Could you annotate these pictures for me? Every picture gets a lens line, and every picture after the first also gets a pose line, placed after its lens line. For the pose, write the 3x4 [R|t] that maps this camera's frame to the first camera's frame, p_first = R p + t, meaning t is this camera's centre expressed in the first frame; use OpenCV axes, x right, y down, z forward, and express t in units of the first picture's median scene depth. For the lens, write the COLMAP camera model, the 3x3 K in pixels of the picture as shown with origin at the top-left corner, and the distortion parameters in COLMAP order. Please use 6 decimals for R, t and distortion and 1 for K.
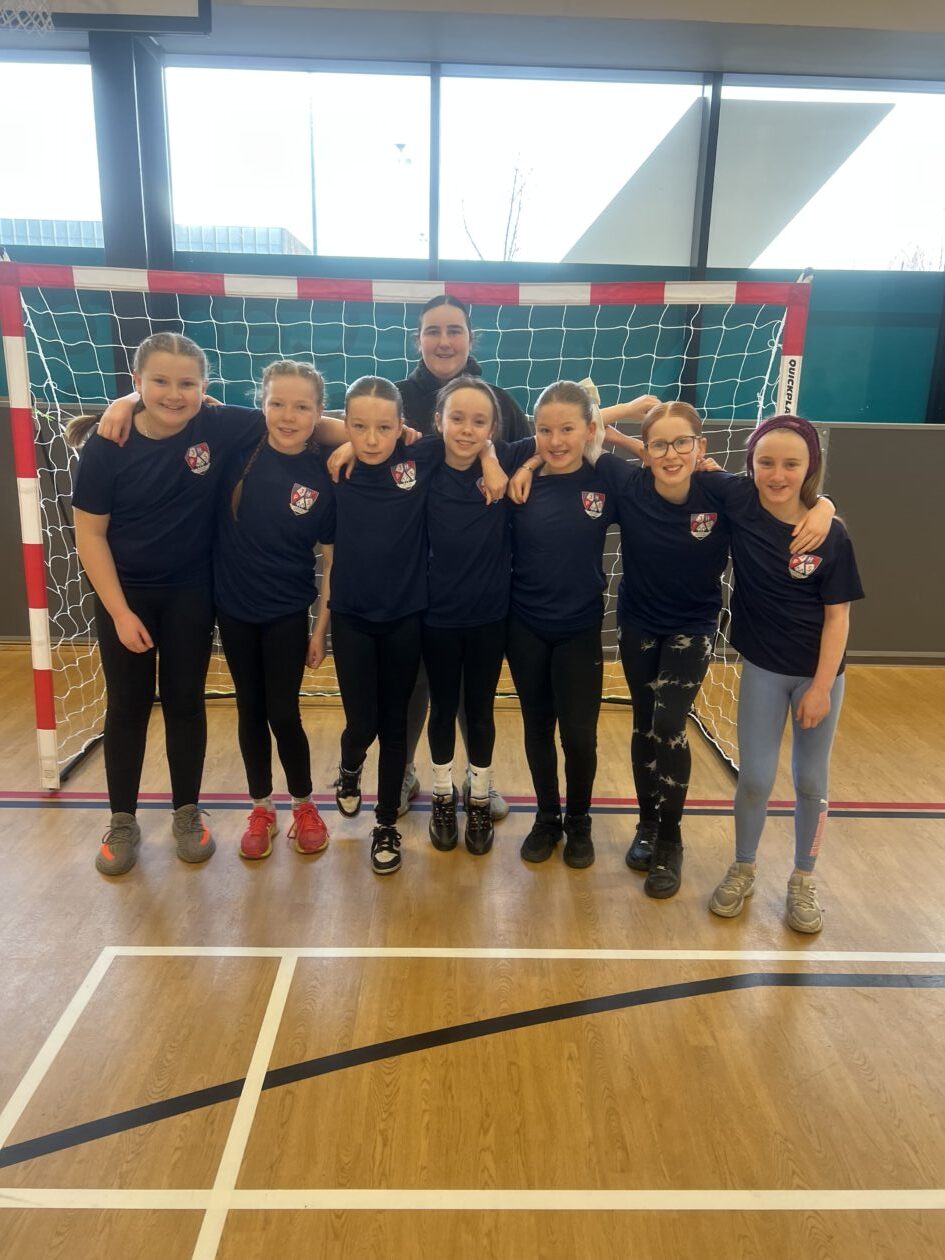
lens RADIAL K [[931.0, 0, 472.9], [0, 931.0, 601.6], [0, 0, 1]] dist [0.046419, -0.055584]
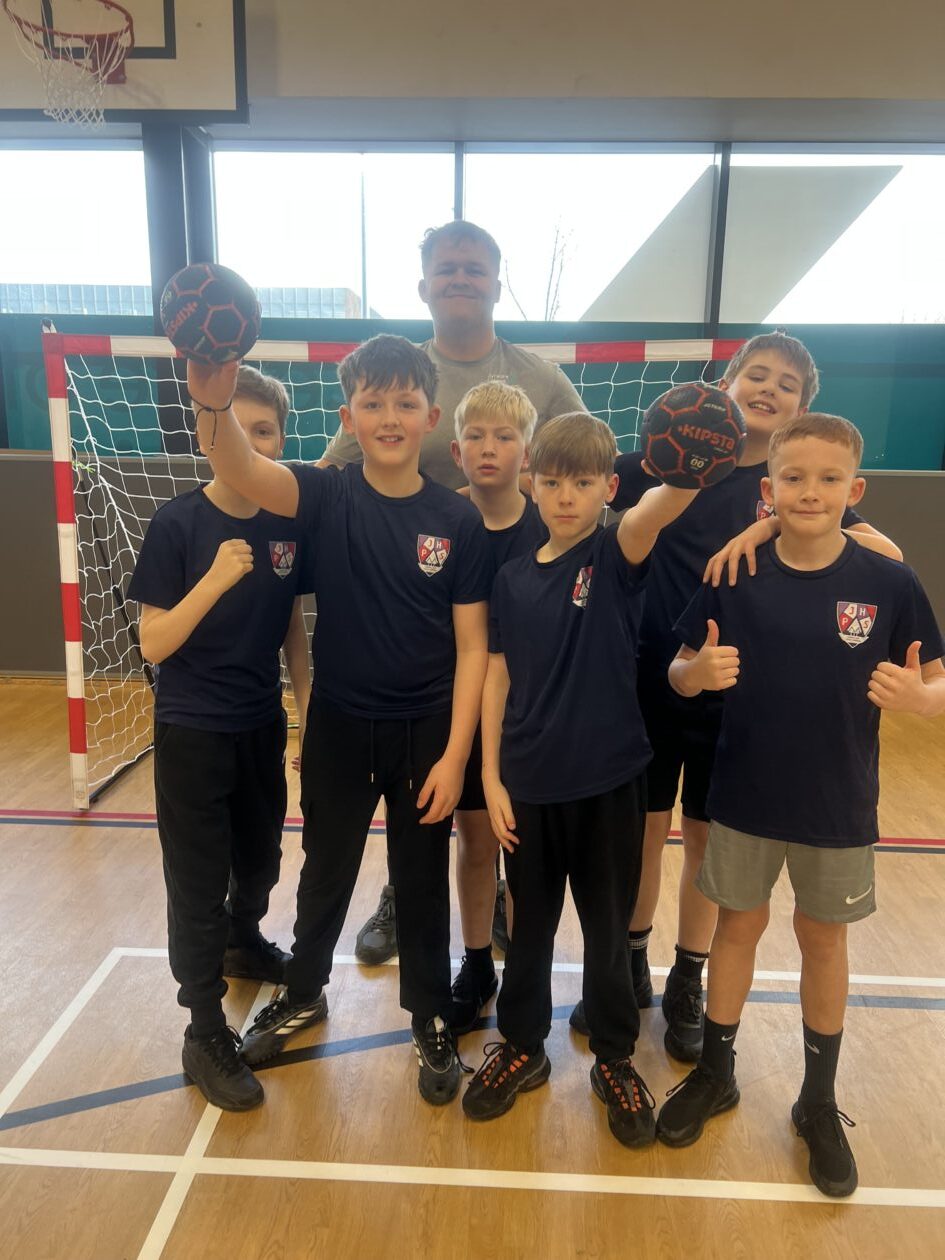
lens RADIAL K [[931.0, 0, 472.9], [0, 931.0, 601.6], [0, 0, 1]] dist [0.046419, -0.055584]
pose [[0.997890, 0.002773, -0.064867, 0.078879], [-0.006198, 0.998594, -0.052651, 0.016077], [0.064630, 0.052942, 0.996504, -0.070389]]
